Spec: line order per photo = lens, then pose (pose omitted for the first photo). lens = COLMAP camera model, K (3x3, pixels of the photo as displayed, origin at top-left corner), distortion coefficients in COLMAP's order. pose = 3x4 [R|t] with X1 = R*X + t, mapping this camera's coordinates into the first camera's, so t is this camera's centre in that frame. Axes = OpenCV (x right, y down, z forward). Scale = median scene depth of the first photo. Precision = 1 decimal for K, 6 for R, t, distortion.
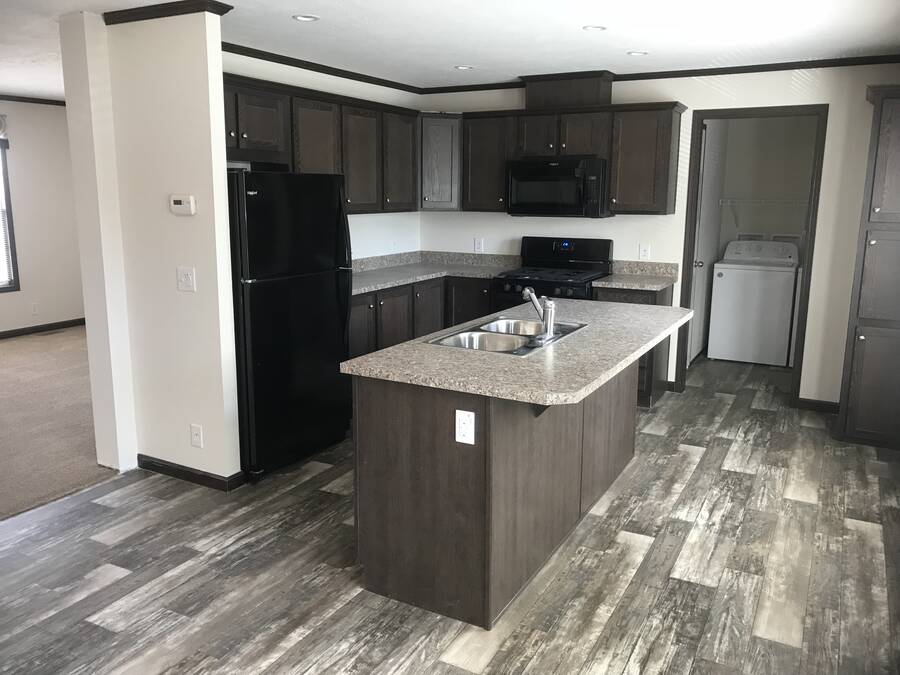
lens RADIAL K [[736.1, 0, 450.0], [0, 736.1, 337.5], [0, 0, 1]] dist [0.016652, 0.009489]
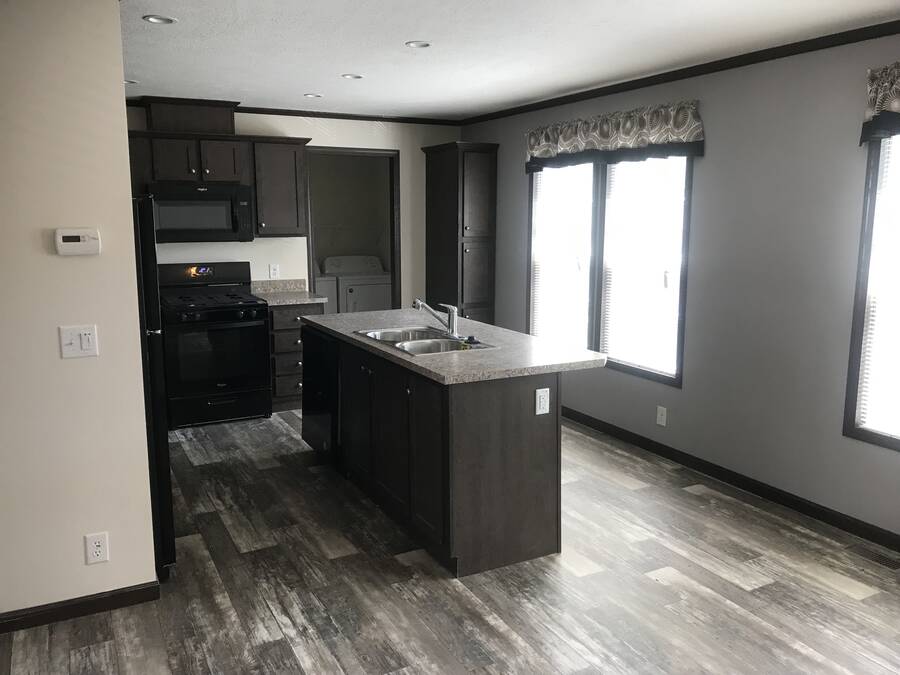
lens RADIAL K [[736.1, 0, 450.0], [0, 736.1, 337.5], [0, 0, 1]] dist [0.016652, 0.009489]
pose [[0.552076, -0.147969, 0.820559, -0.781925], [0.171086, 0.983290, 0.062207, -0.066549], [-0.816053, 0.106043, 0.568166, 0.277302]]
